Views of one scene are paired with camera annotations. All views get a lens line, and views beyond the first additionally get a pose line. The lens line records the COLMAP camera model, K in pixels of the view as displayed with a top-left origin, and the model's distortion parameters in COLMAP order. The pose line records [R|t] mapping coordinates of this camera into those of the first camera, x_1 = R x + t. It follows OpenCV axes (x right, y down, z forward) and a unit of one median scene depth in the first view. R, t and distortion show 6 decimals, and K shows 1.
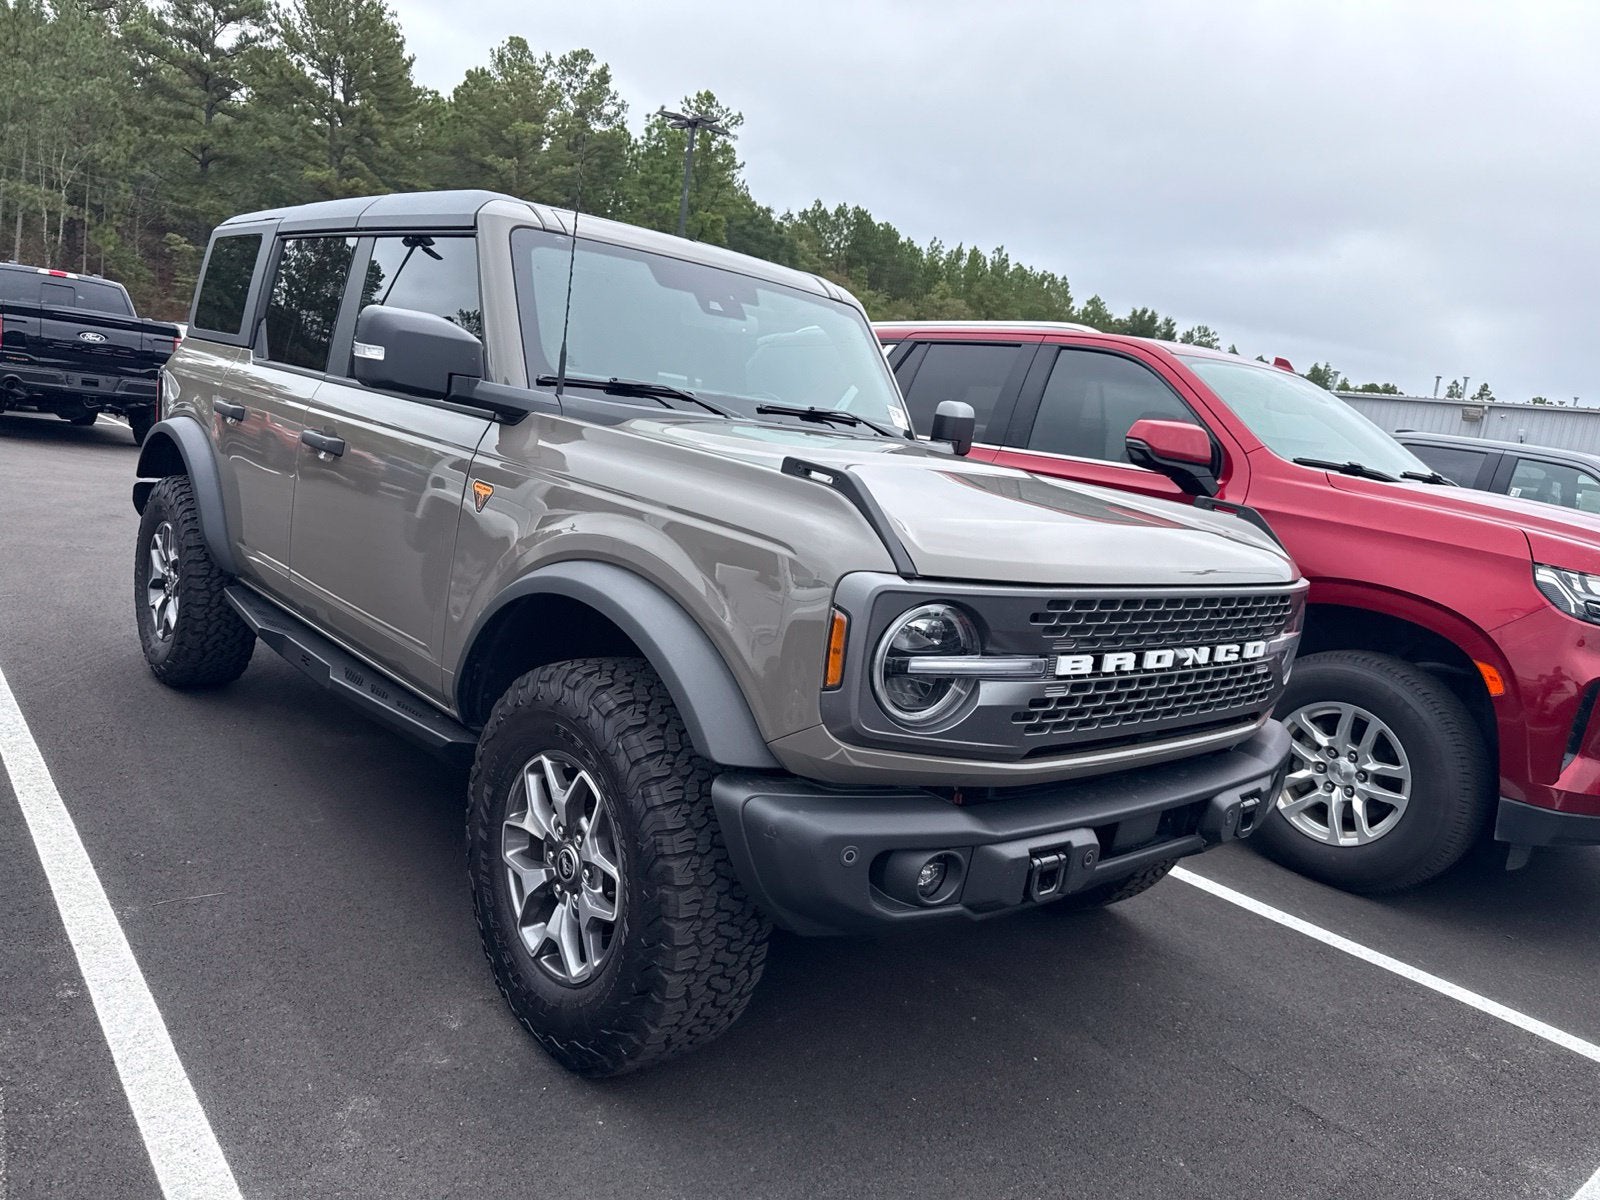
lens RADIAL K [[1206.2, 0, 836.7], [0, 1206.2, 605.4], [0, 0, 1]] dist [0.004043, -0.000553]
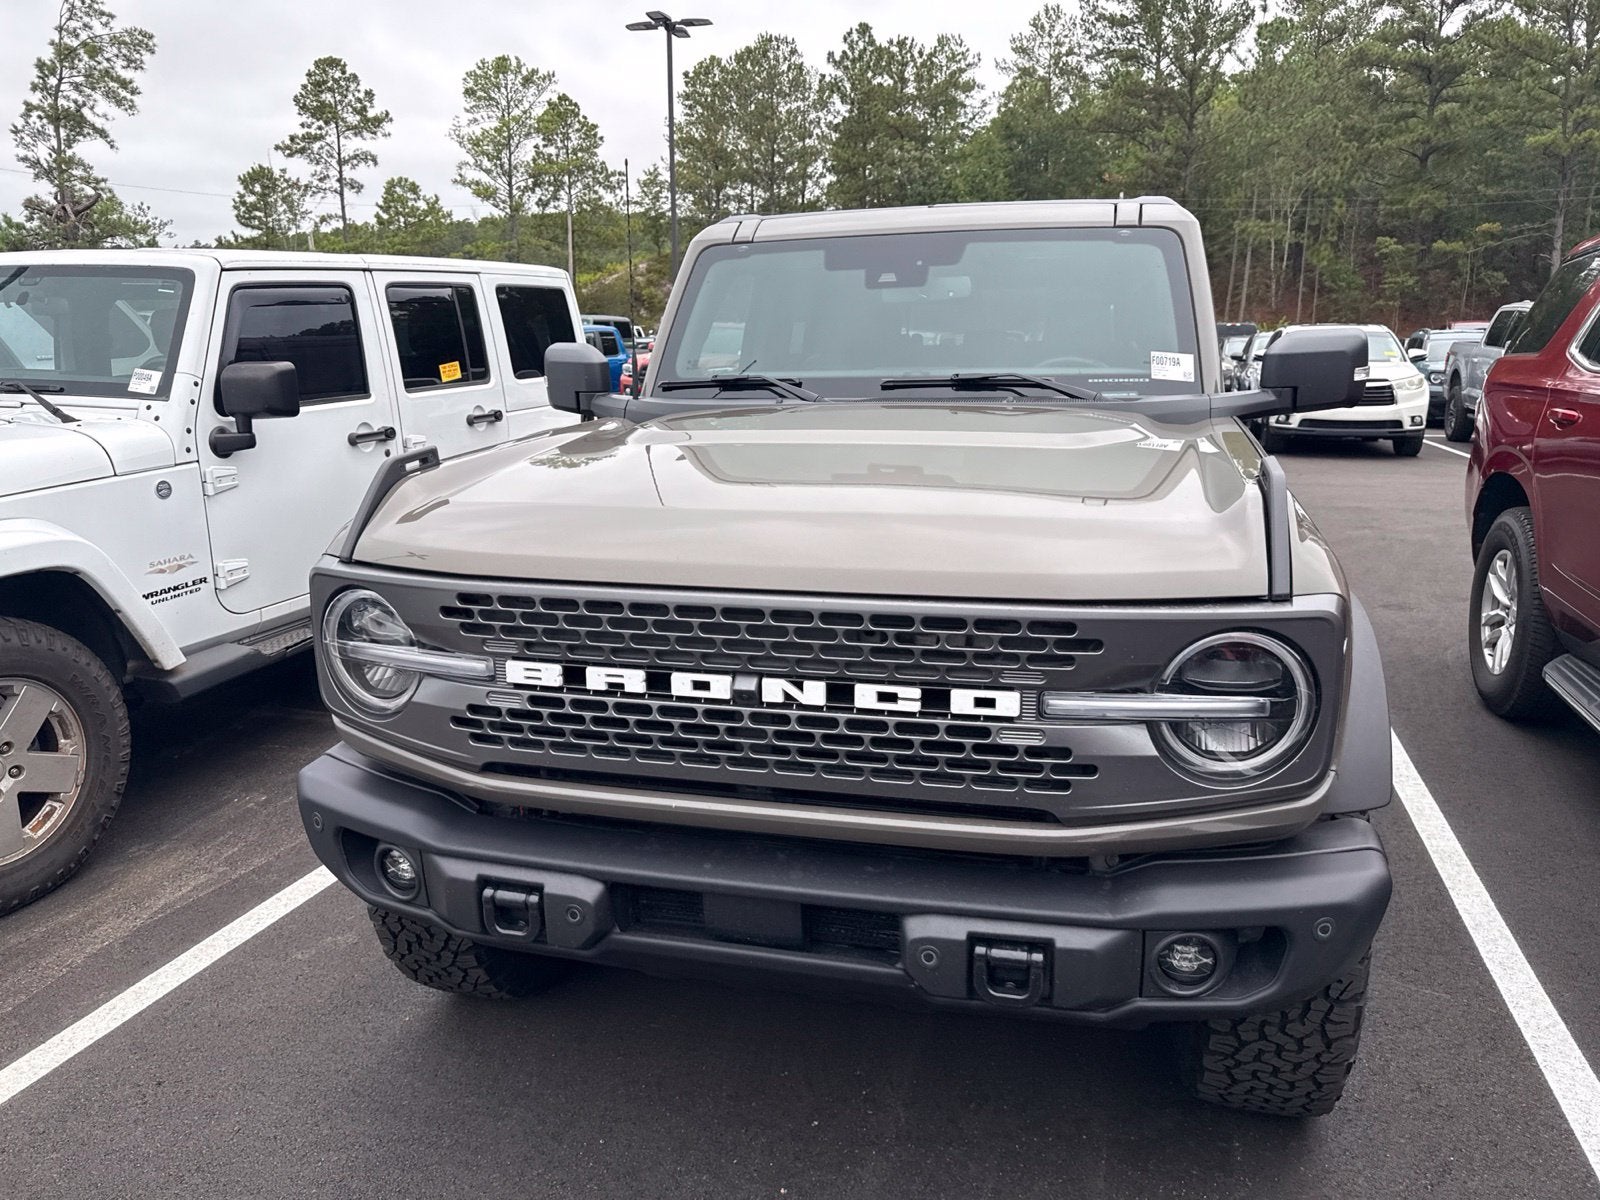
lens RADIAL K [[1205.9, 0, 800.0], [0, 1205.9, 600.0], [0, 0, 1]] dist [0.011963, -0.010229]
pose [[0.519407, 0.048073, -0.853174, 0.216622], [-0.050772, 0.998389, 0.025346, -0.007073], [0.853017, 0.030153, 0.521011, 0.153813]]
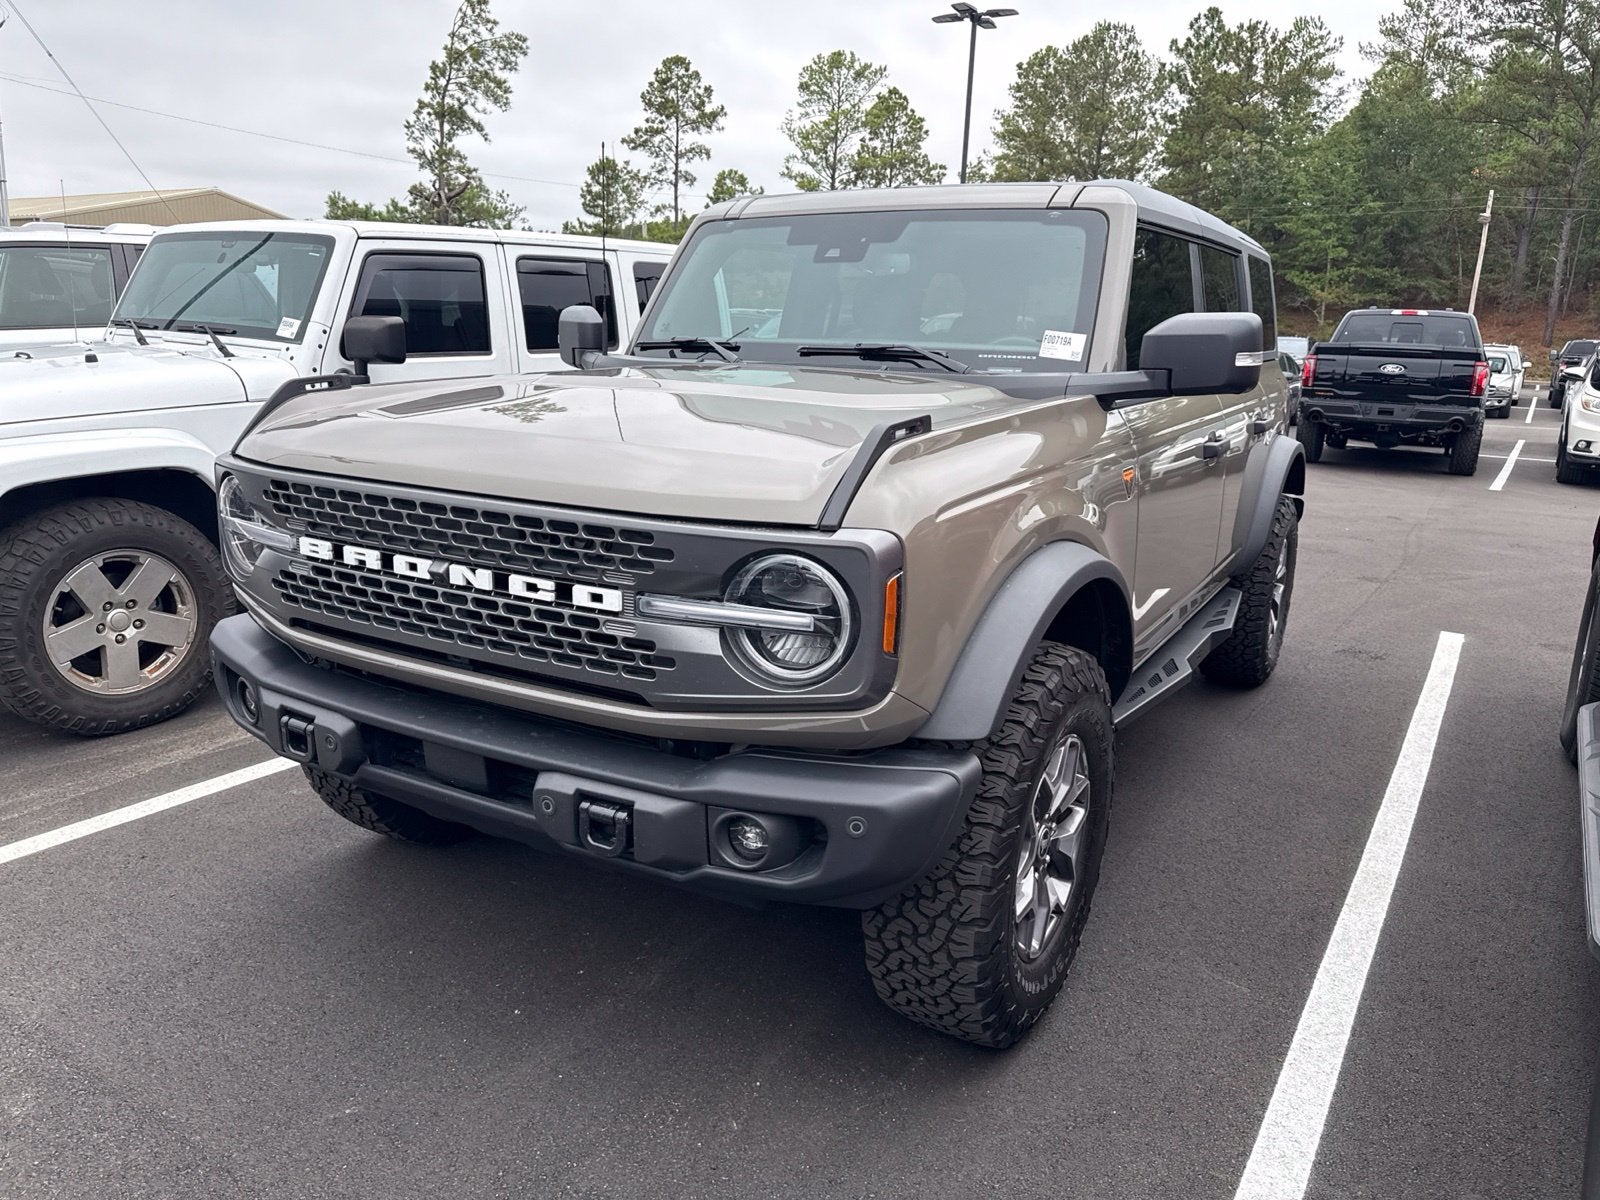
lens RADIAL K [[1204.8, 0, 799.2], [0, 1204.8, 625.9], [0, 0, 1]] dist [0.015710, -0.013091]
pose [[0.265172, 0.109844, -0.957924, 0.286623], [-0.141385, 0.987181, 0.074060, -0.004811], [0.953779, 0.115797, 0.277303, 0.239800]]
